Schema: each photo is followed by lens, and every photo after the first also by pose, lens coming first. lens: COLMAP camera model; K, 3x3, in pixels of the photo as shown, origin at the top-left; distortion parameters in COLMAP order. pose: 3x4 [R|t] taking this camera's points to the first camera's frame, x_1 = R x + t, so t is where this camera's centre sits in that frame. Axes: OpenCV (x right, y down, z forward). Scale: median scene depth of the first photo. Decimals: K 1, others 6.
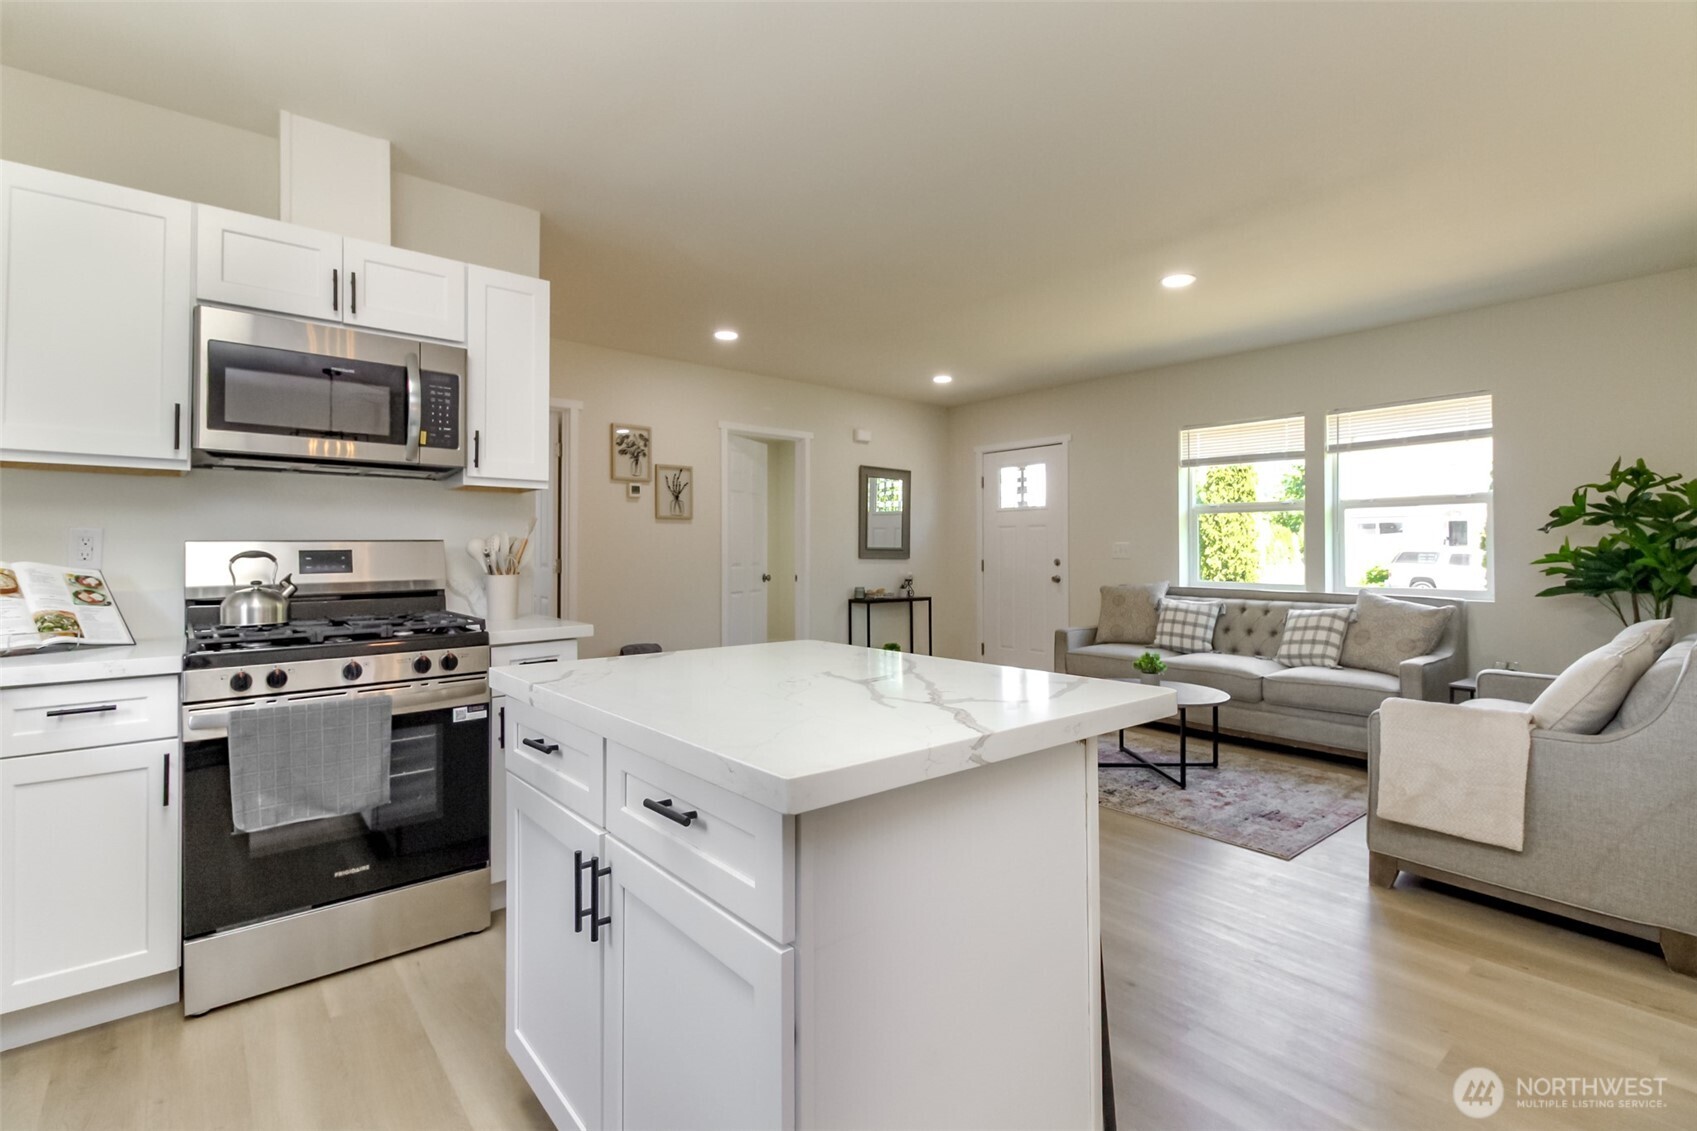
lens RADIAL K [[778.2, 0, 836.9], [0, 778.2, 551.0], [0, 0, 1]] dist [-0.000439, -0.001044]
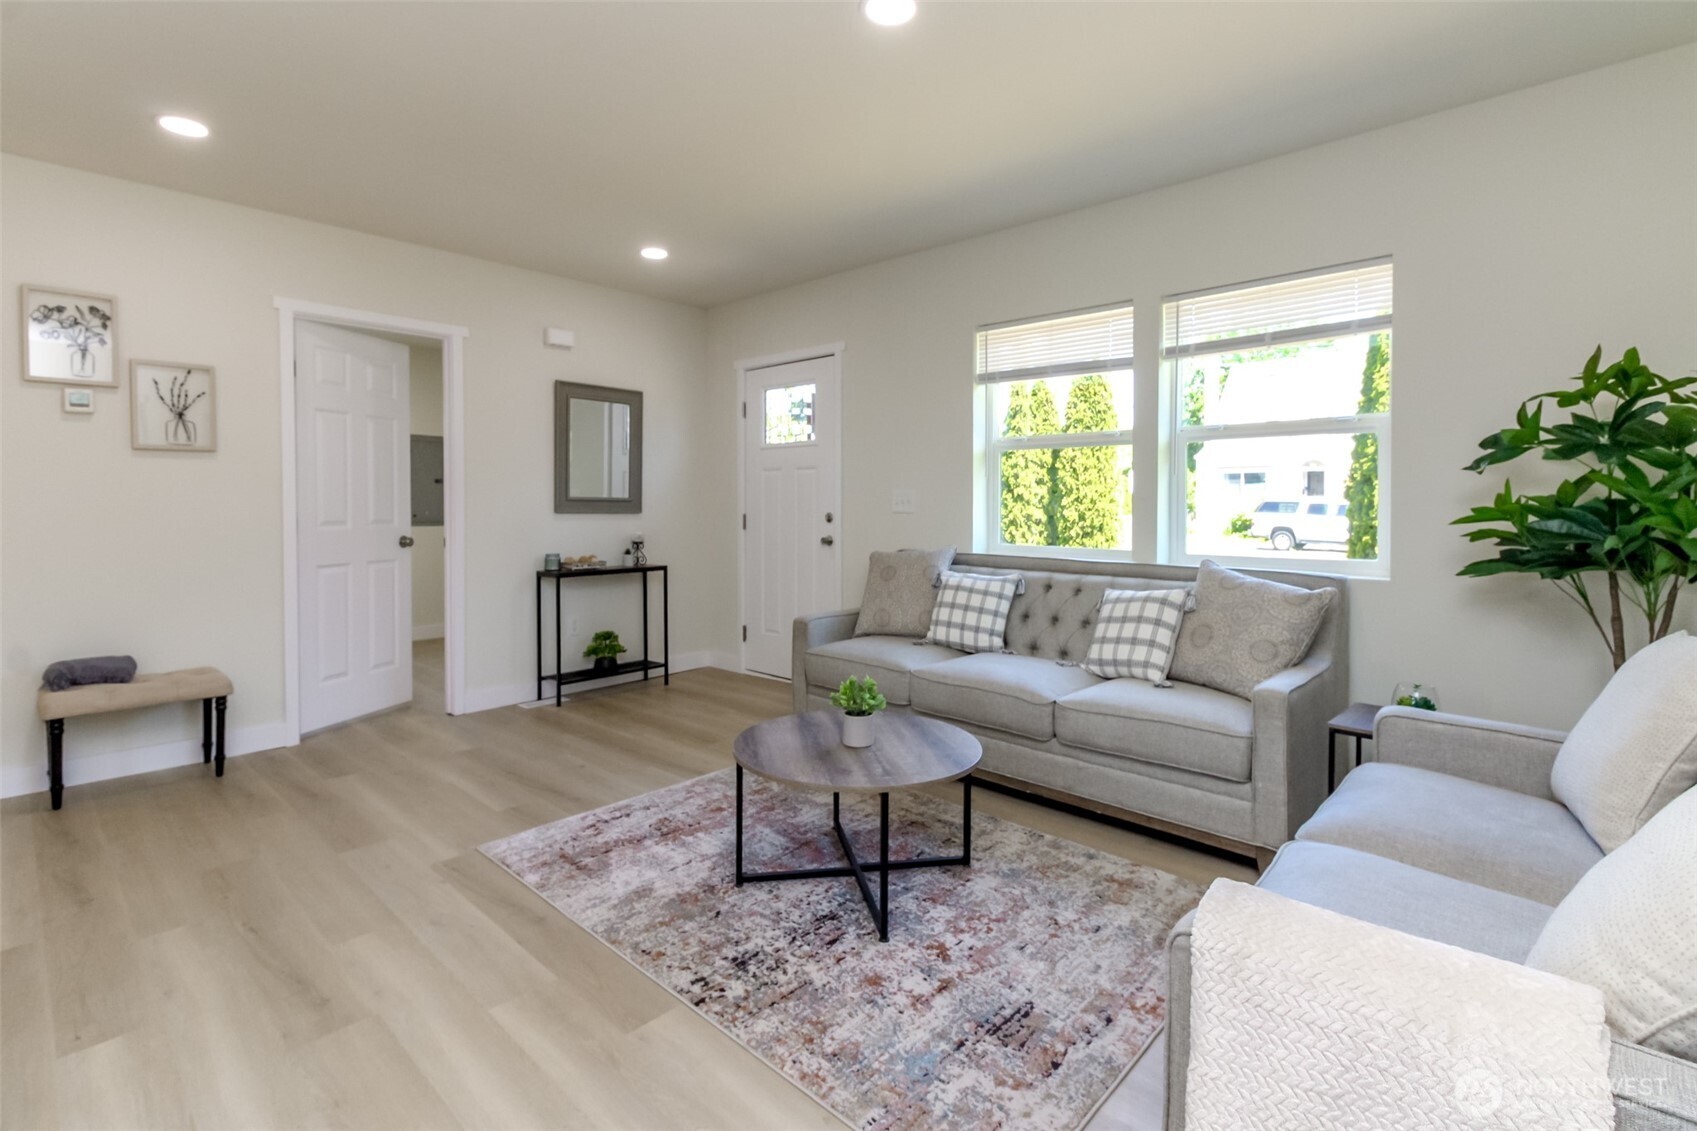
lens RADIAL K [[786.9, 0, 842.8], [0, 786.9, 530.4], [0, 0, 1]] dist [0.013138, 0.000010]
pose [[0.990558, -0.005811, 0.136974, 0.249719], [0.000705, 0.999304, 0.037299, -0.001675], [-0.137095, -0.036850, 0.989872, 0.339055]]
